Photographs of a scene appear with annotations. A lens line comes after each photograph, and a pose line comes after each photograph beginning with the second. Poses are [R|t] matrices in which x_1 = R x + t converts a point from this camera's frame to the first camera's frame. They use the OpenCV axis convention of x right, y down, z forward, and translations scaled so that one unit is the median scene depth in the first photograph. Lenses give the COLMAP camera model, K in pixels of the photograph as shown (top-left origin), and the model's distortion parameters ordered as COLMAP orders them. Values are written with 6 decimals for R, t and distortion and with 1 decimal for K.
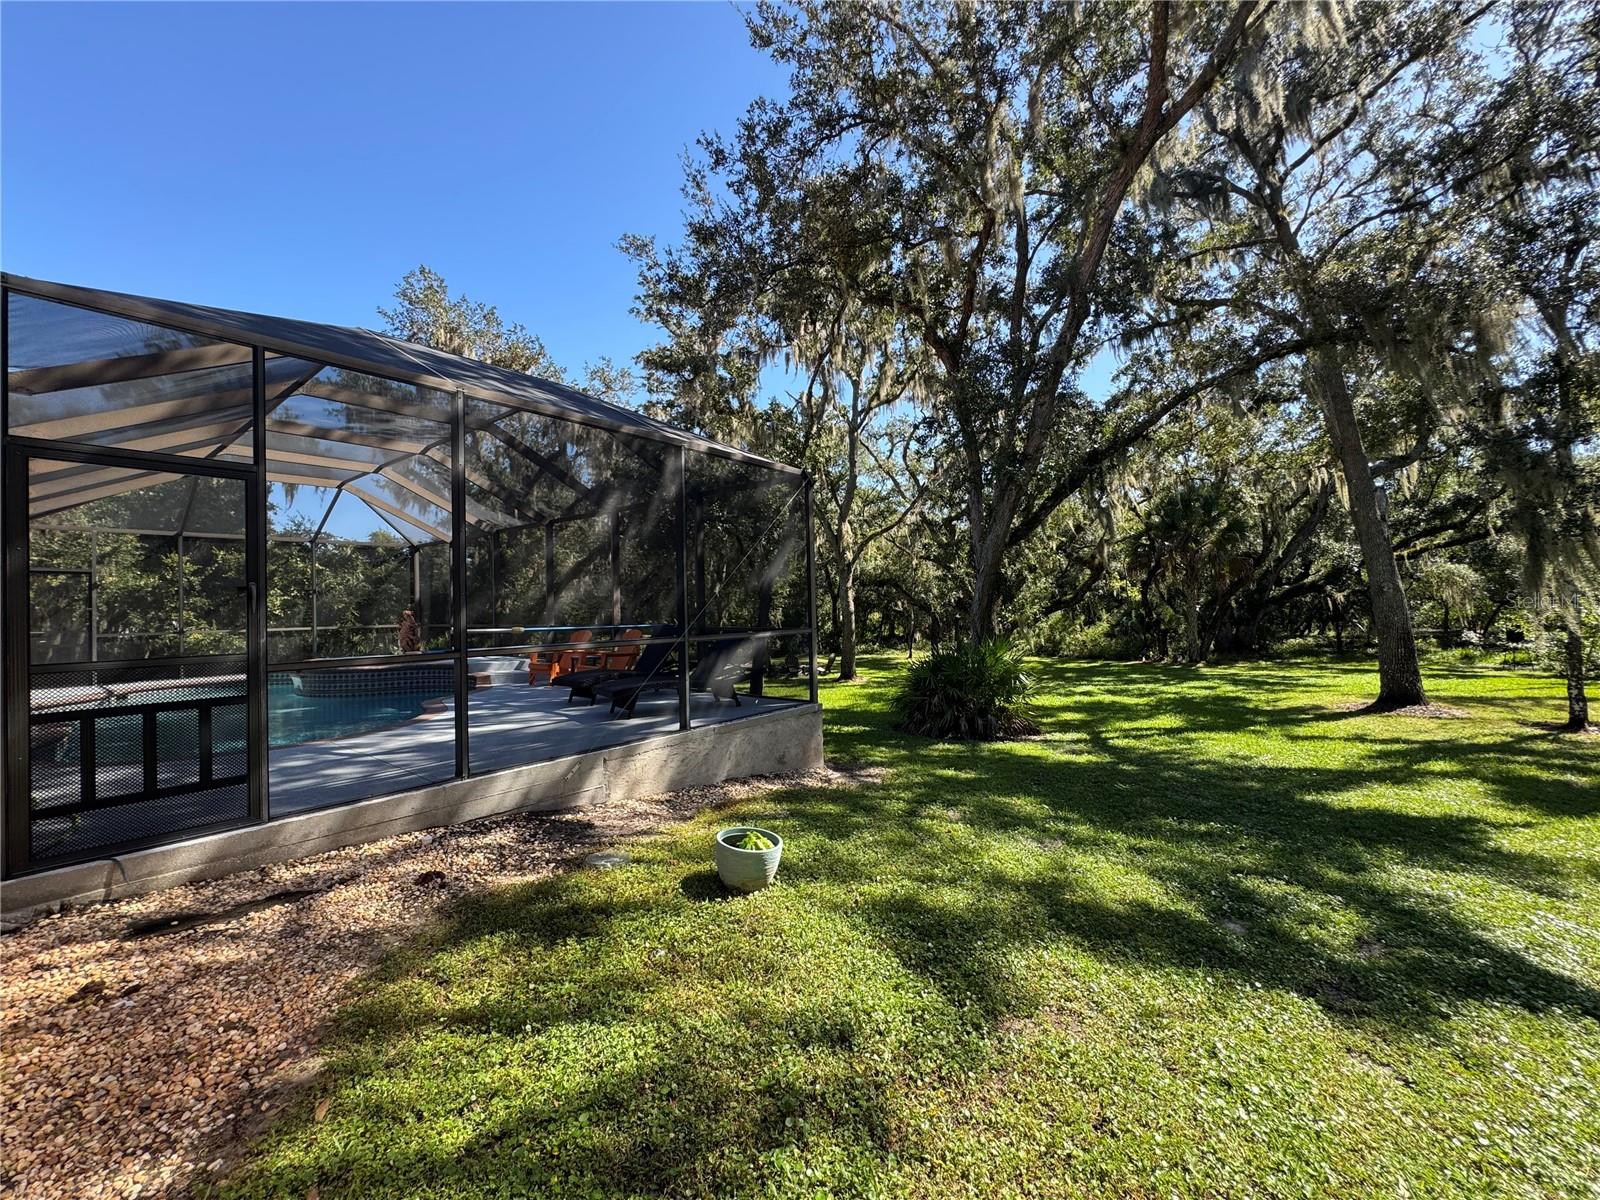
lens RADIAL K [[640.9, 0, 800.0], [0, 640.9, 600.0], [0, 0, 1]] dist [0.001996, 0.000084]
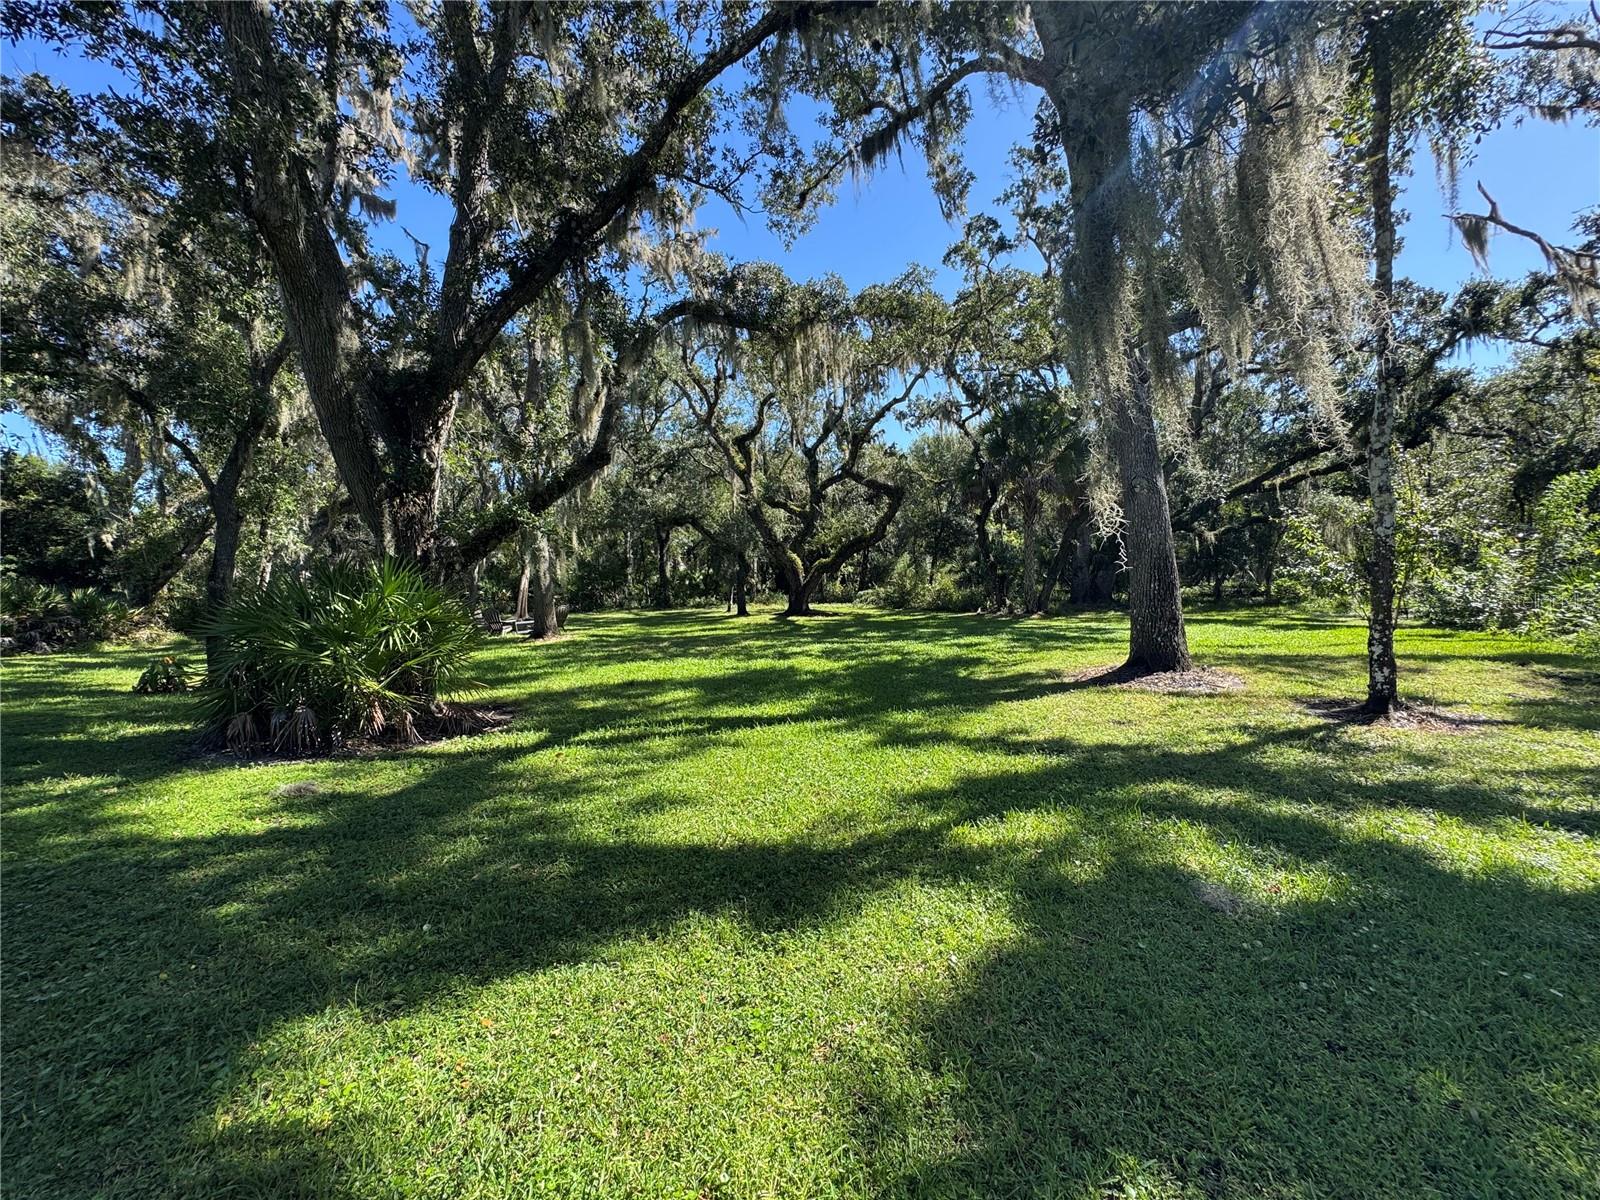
lens RADIAL K [[640.9, 0, 800.0], [0, 640.9, 600.0], [0, 0, 1]] dist [0.001996, 0.000084]
pose [[0.998488, -0.009284, 0.054177, 0.492855], [0.005896, 0.998036, 0.062364, 0.045502], [-0.054650, -0.061950, 0.996582, 0.346413]]
